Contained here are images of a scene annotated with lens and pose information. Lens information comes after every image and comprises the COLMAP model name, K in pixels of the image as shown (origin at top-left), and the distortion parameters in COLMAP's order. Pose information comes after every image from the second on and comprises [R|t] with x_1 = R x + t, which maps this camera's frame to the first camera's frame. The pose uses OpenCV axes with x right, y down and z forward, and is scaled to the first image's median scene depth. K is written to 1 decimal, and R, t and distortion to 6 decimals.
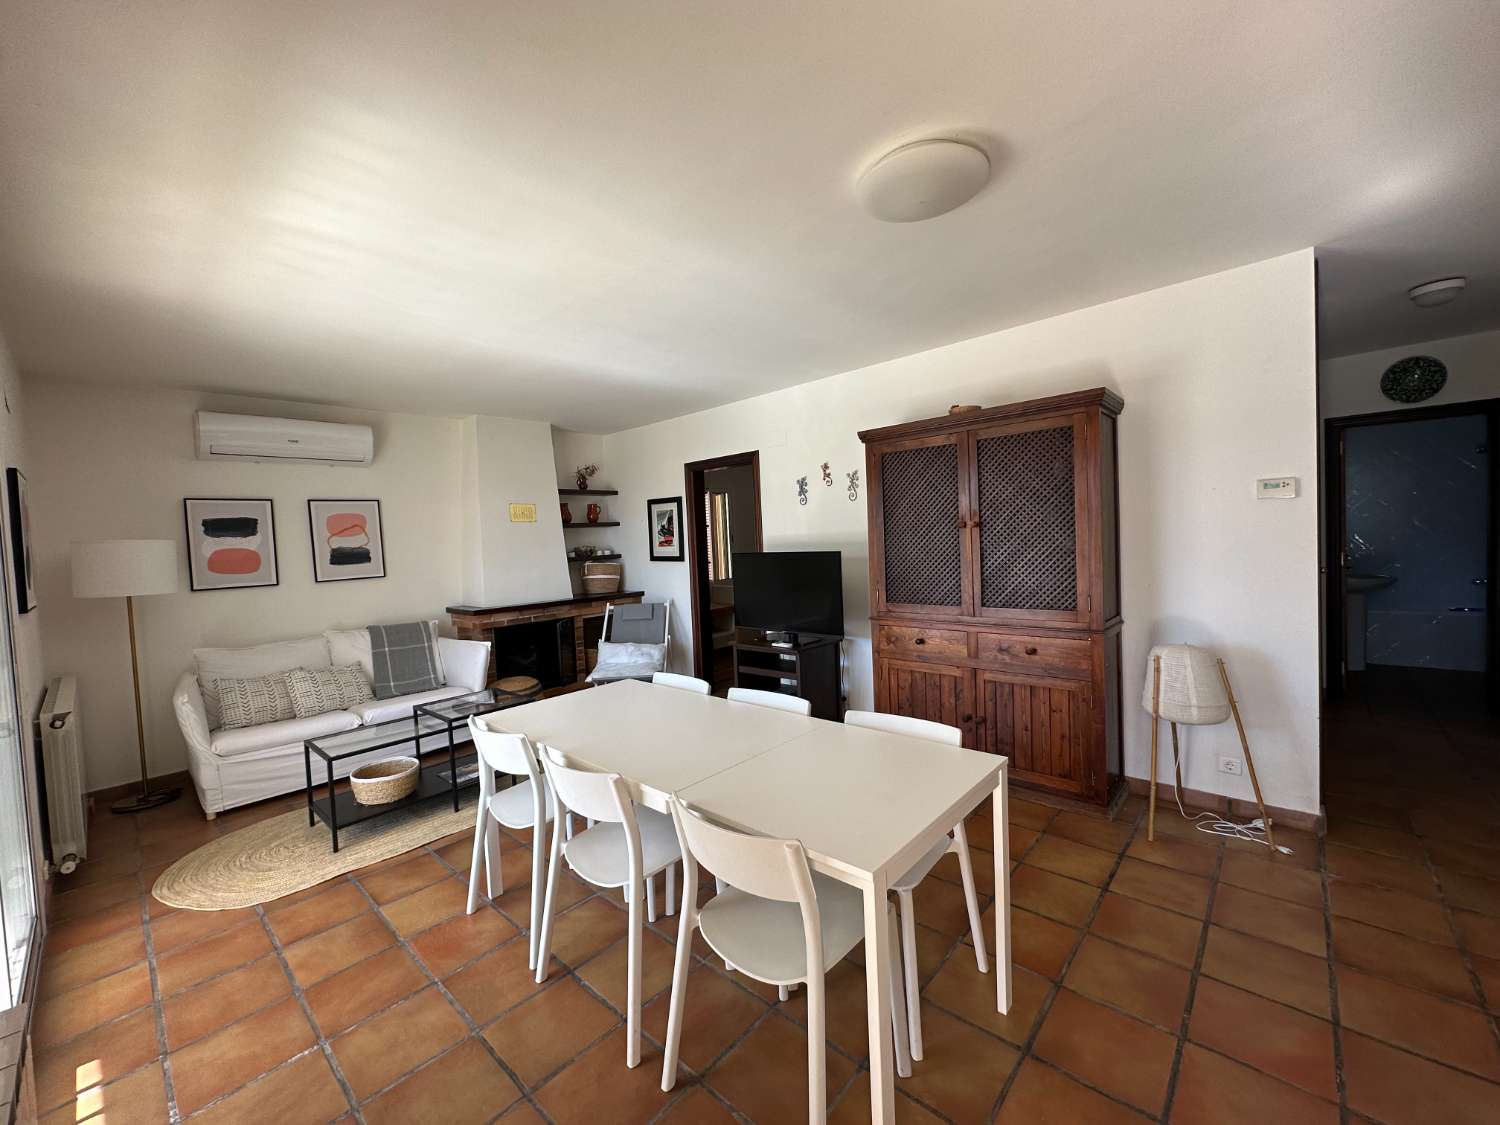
lens RADIAL K [[596.7, 0, 758.1], [0, 596.7, 566.6], [0, 0, 1]] dist [-0.002806, -0.000303]
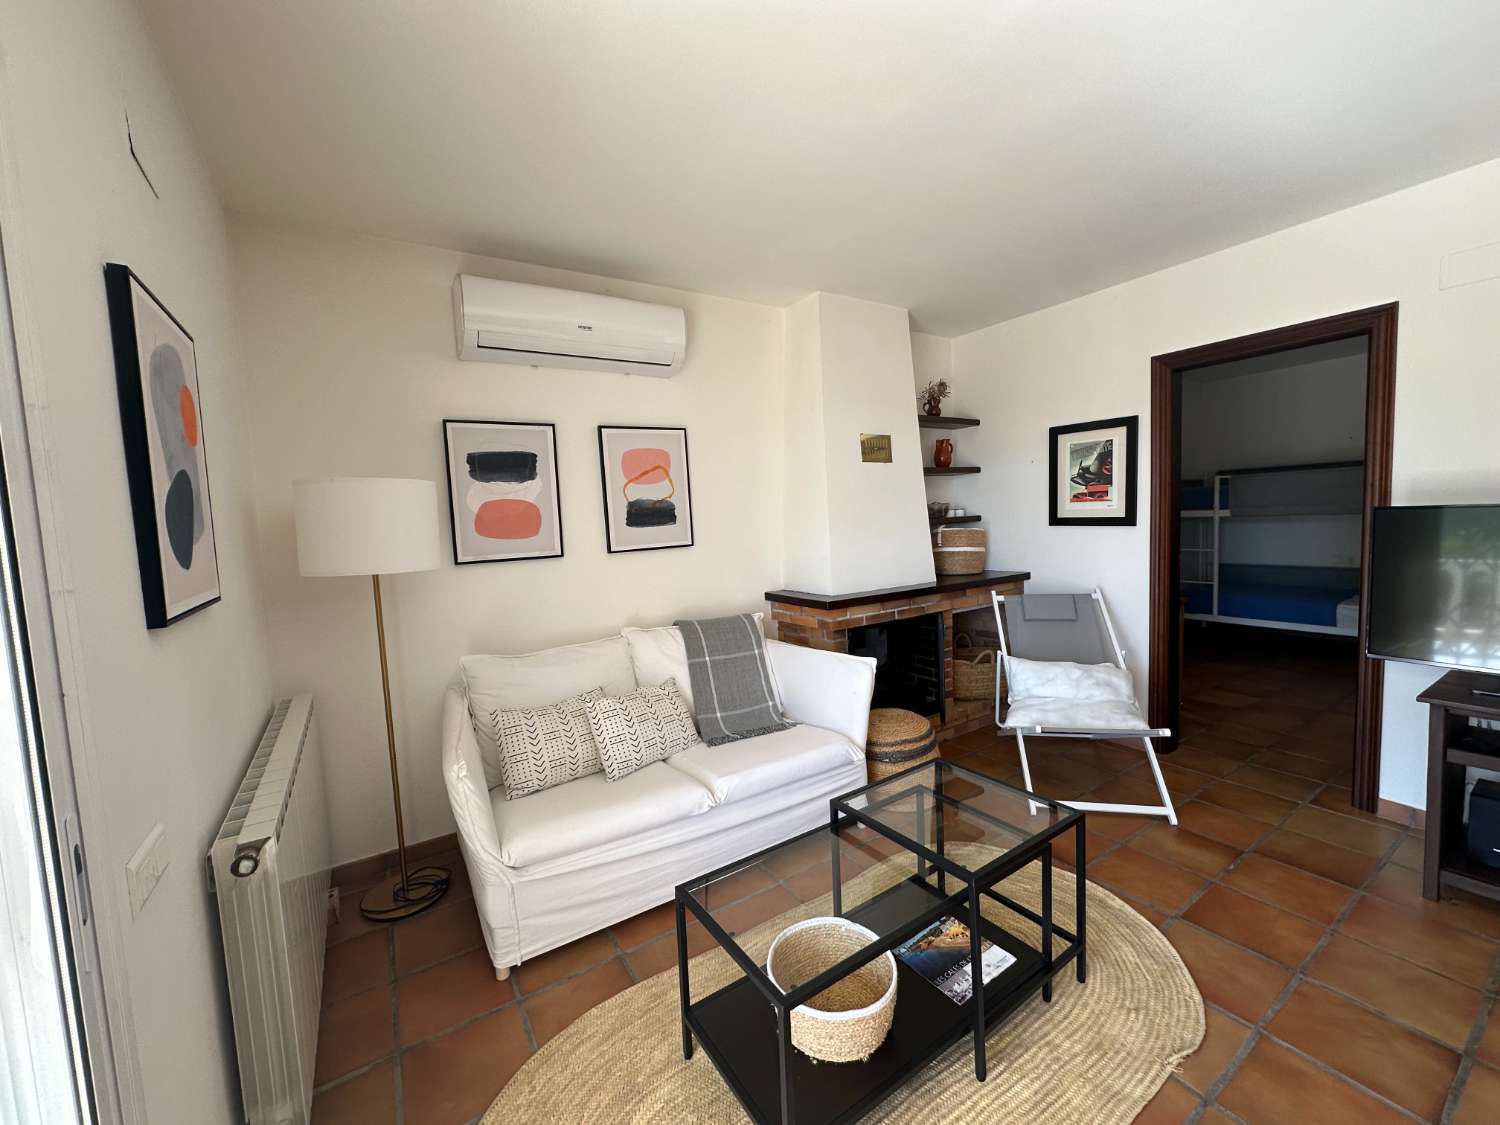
lens RADIAL K [[596.7, 0, 757.7], [0, 596.7, 567.6], [0, 0, 1]] dist [-0.002806, -0.000303]
pose [[0.967293, 0.022513, -0.252662, -0.412809], [-0.009604, 0.998590, 0.052210, 0.006728], [0.253481, -0.048075, 0.966145, 0.400600]]
